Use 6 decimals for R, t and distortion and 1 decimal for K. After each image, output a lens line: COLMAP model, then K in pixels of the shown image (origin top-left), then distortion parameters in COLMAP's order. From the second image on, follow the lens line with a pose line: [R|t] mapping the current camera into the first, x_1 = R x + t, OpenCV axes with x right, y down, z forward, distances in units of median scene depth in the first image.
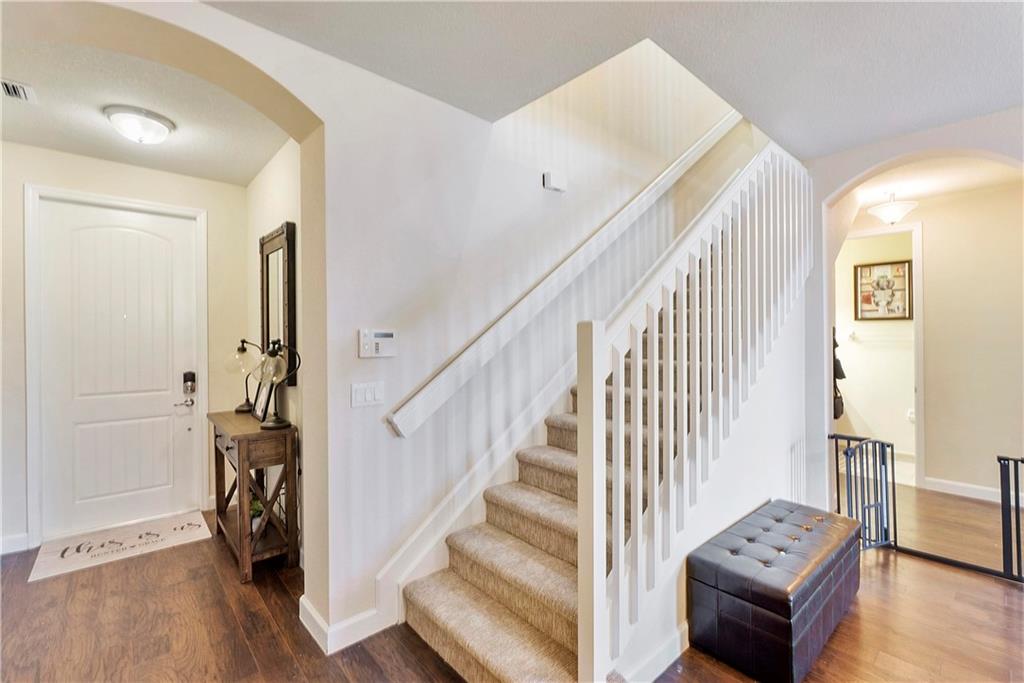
lens RADIAL K [[445.9, 0, 512.0], [0, 445.9, 339.9], [0, 0, 1]] dist [-0.004477, 0.000102]
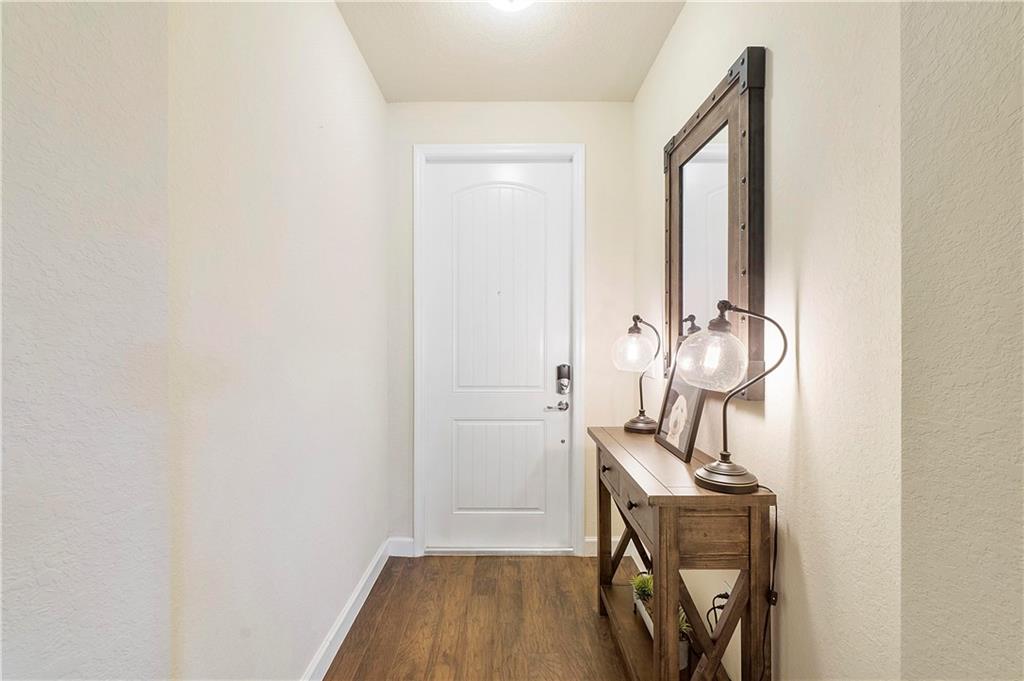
lens RADIAL K [[445.9, 0, 513.3], [0, 445.9, 343.8], [0, 0, 1]] dist [-0.004477, 0.000102]
pose [[0.756629, 0.005834, -0.653819, -0.333265], [-0.006618, 0.999977, 0.001263, 0.040507], [0.653811, 0.003371, 0.756650, 0.419702]]
